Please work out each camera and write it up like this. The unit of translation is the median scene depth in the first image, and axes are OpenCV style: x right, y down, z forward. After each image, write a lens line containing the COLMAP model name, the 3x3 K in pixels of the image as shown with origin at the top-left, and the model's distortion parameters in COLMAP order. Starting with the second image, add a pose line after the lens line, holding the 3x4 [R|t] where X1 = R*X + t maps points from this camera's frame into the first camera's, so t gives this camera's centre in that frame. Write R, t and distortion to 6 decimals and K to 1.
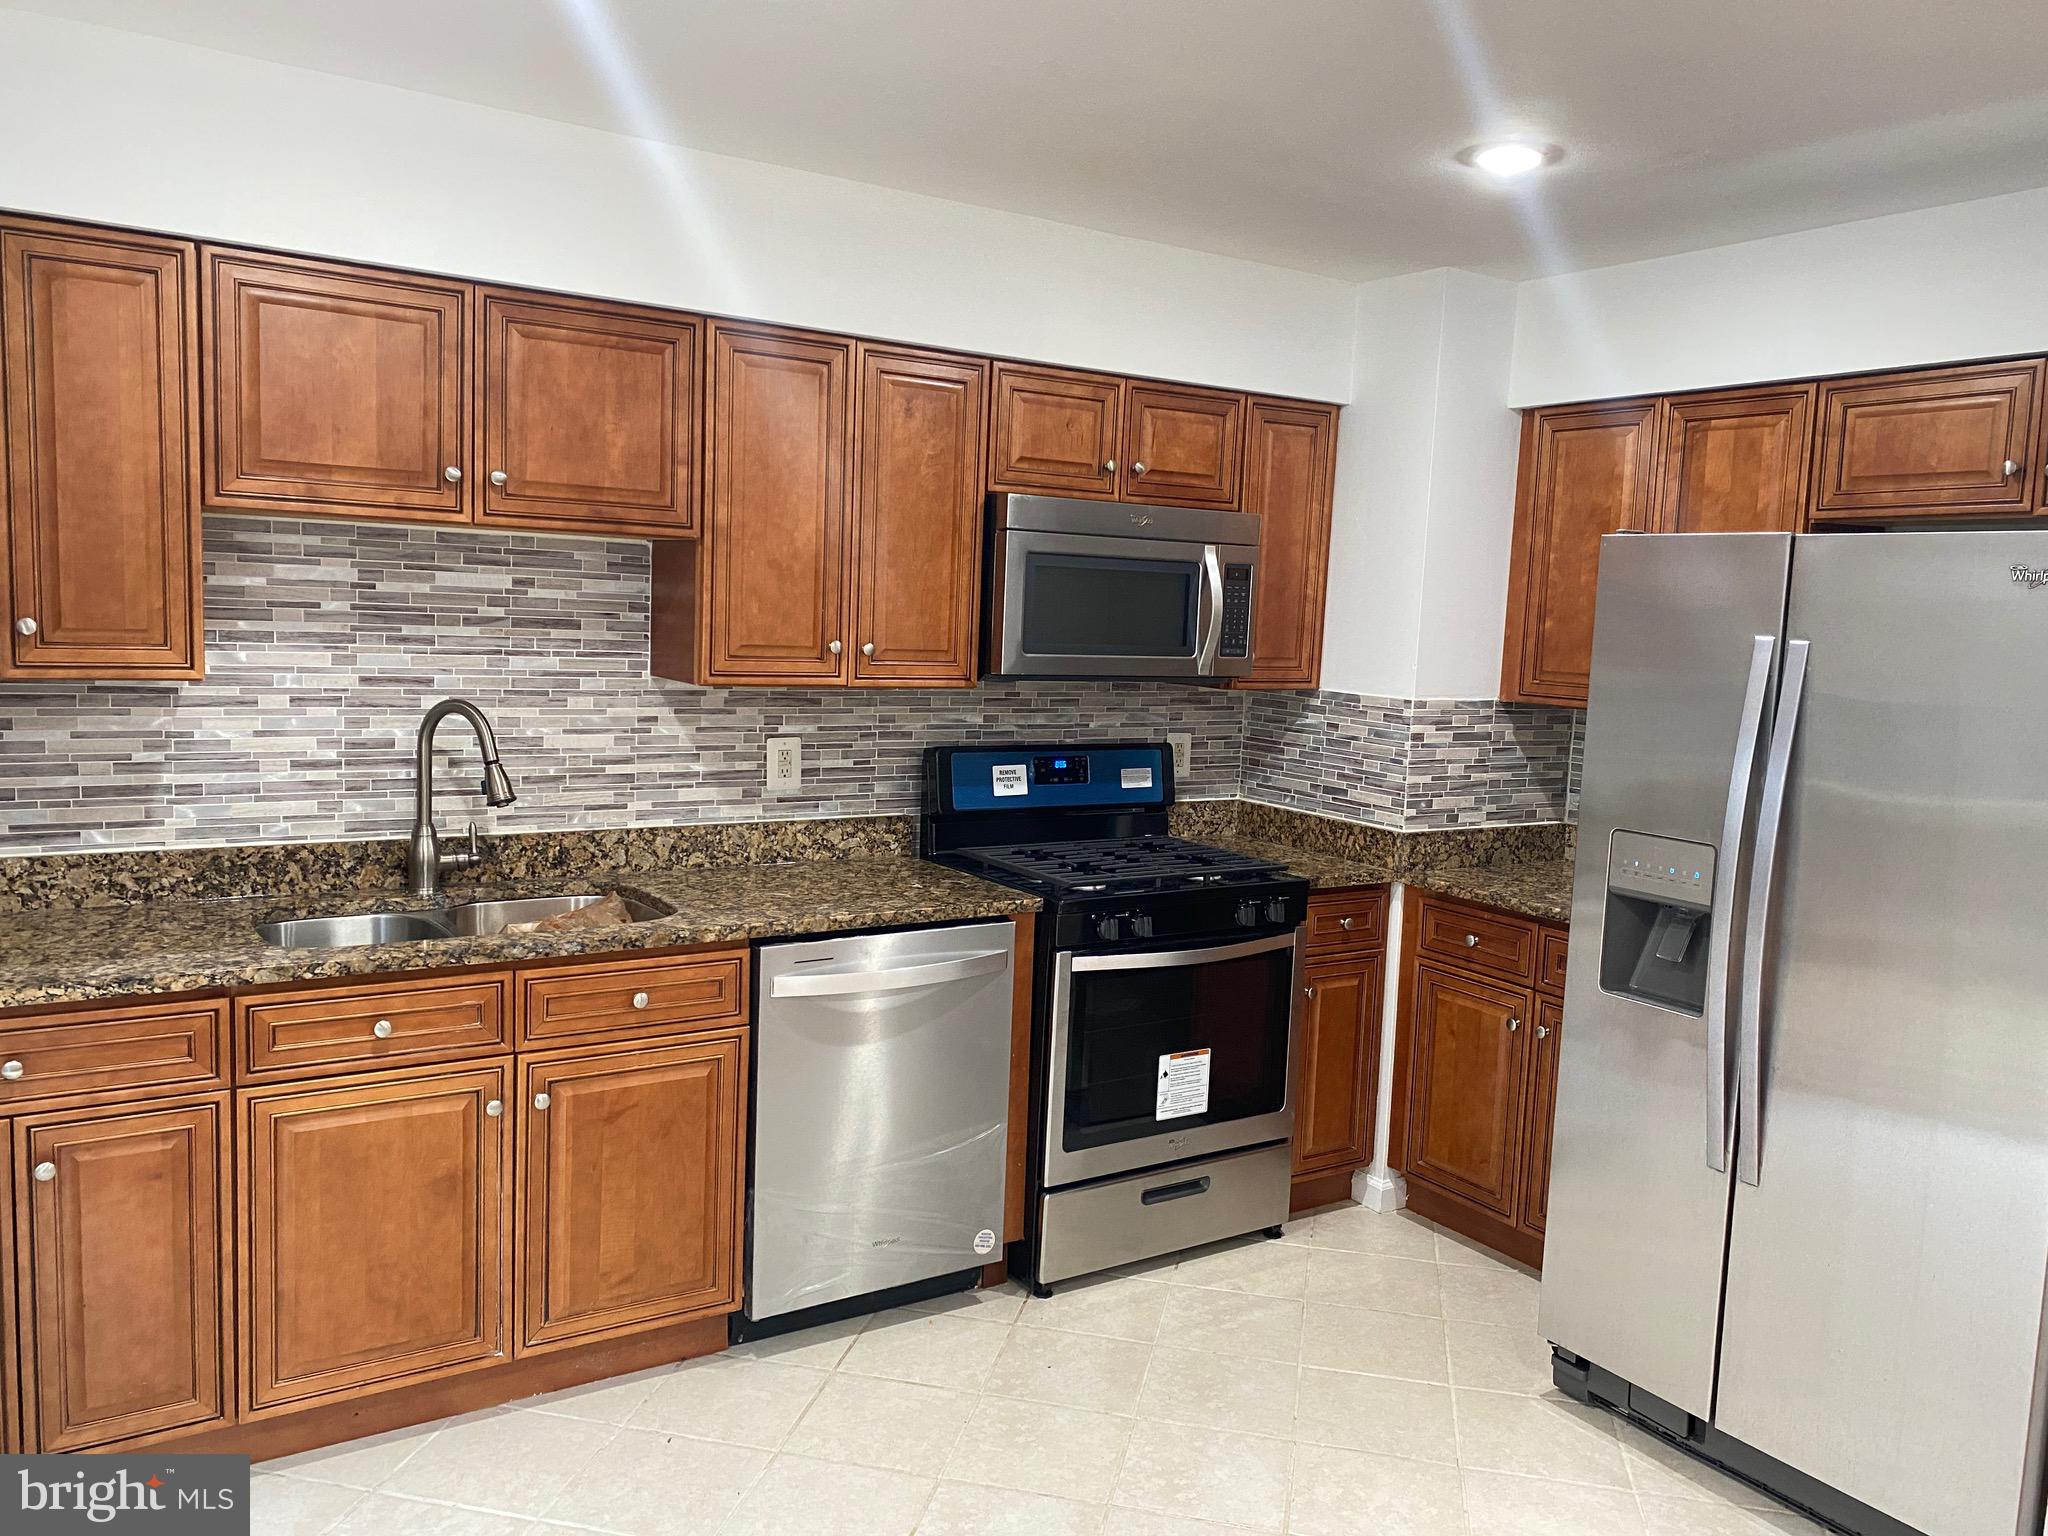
lens RADIAL K [[1569.0, 0, 1040.7], [0, 1569.0, 778.7], [0, 0, 1]] dist [0.062196, -0.081341]
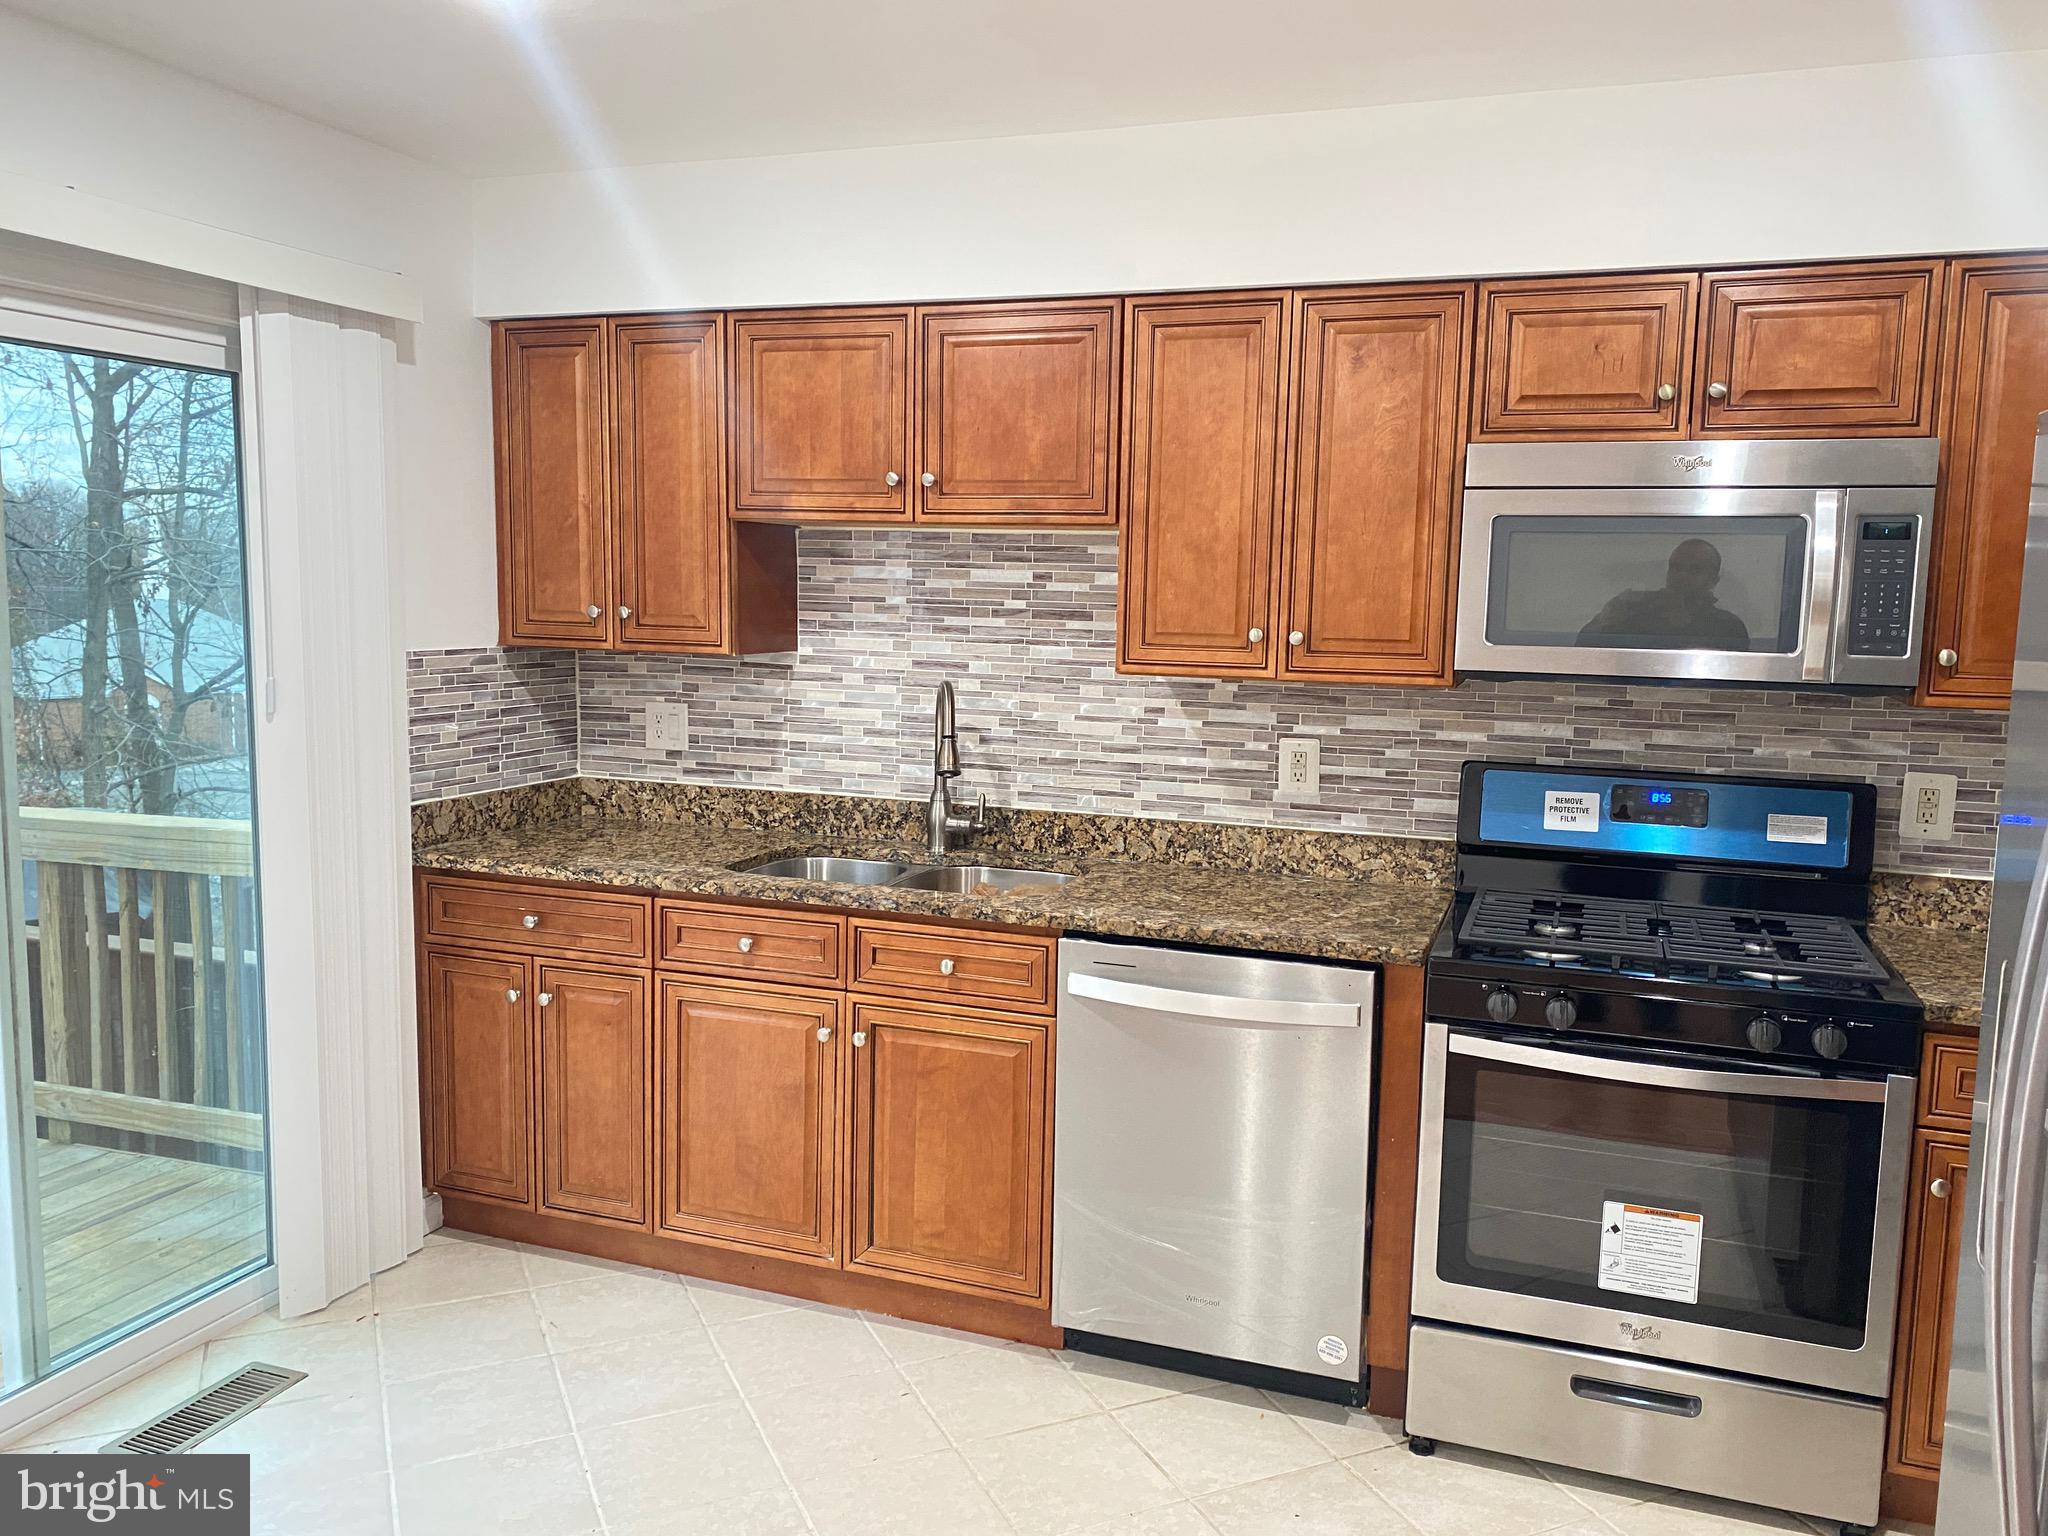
lens RADIAL K [[1557.7, 0, 1041.2], [0, 1557.7, 771.1], [0, 0, 1]] dist [0.093476, -0.074866]
pose [[0.598240, 0.067491, -0.798470, 0.553307], [-0.088213, 0.995937, 0.018090, -0.012029], [0.796447, 0.059614, 0.601763, 0.386300]]
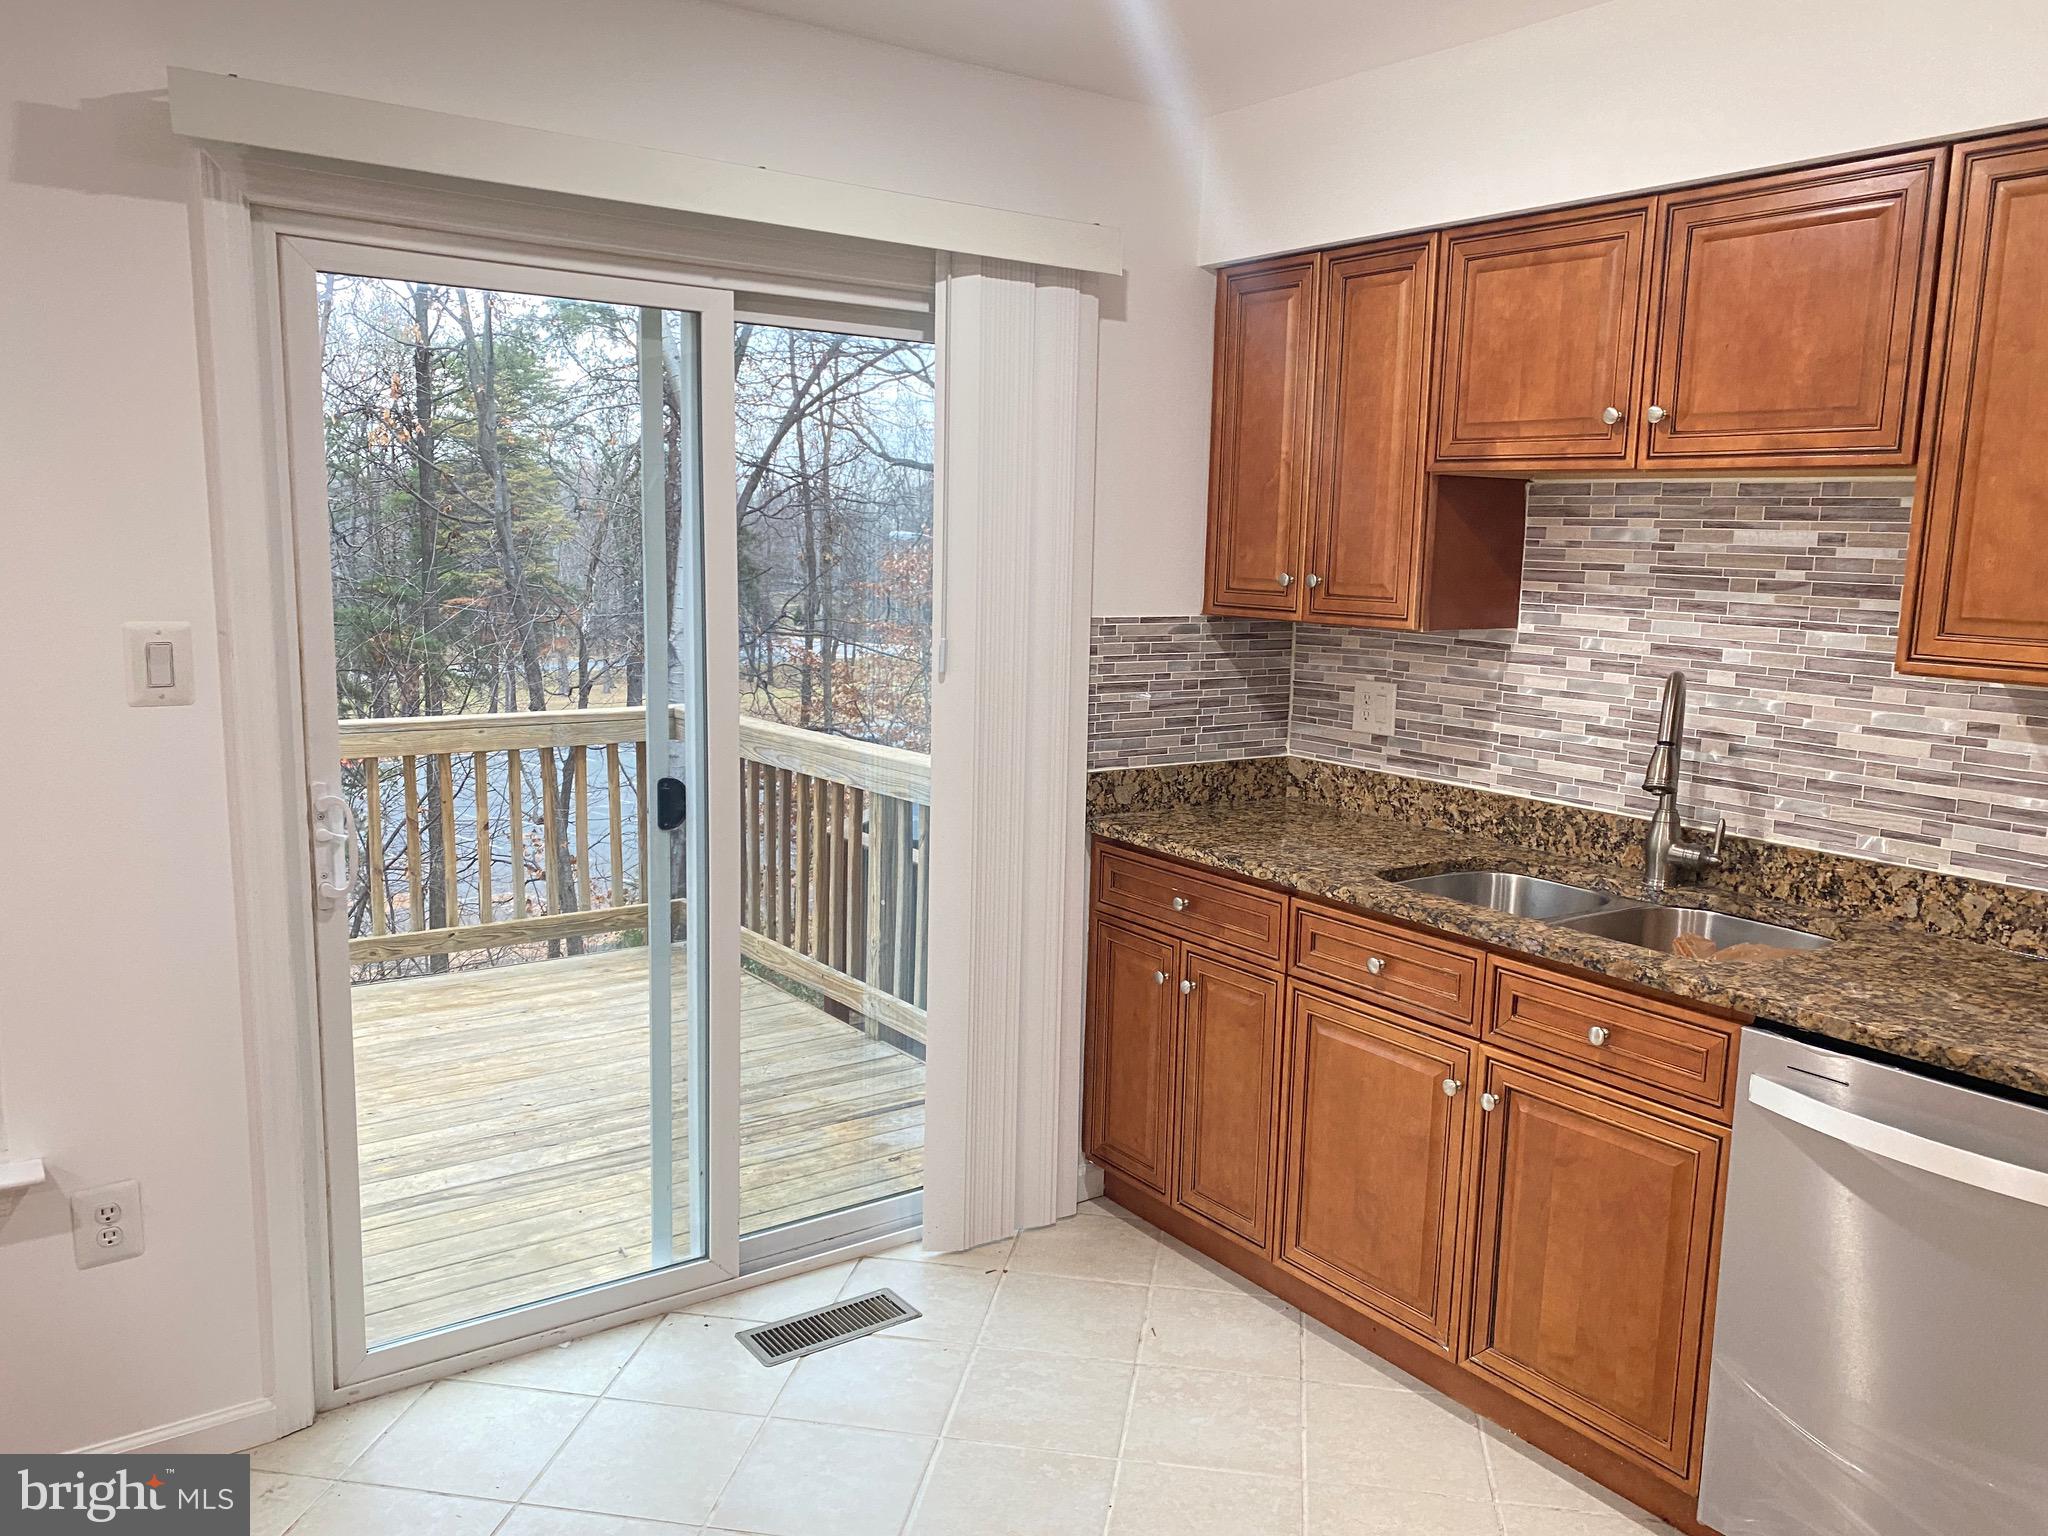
lens RADIAL K [[1569.0, 0, 1040.7], [0, 1569.0, 778.7], [0, 0, 1]] dist [0.062196, -0.081341]
pose [[0.049979, 0.115936, -0.991999, 0.492289], [-0.138612, 0.984433, 0.108068, -0.037028], [0.989085, 0.132102, 0.065271, 0.590521]]
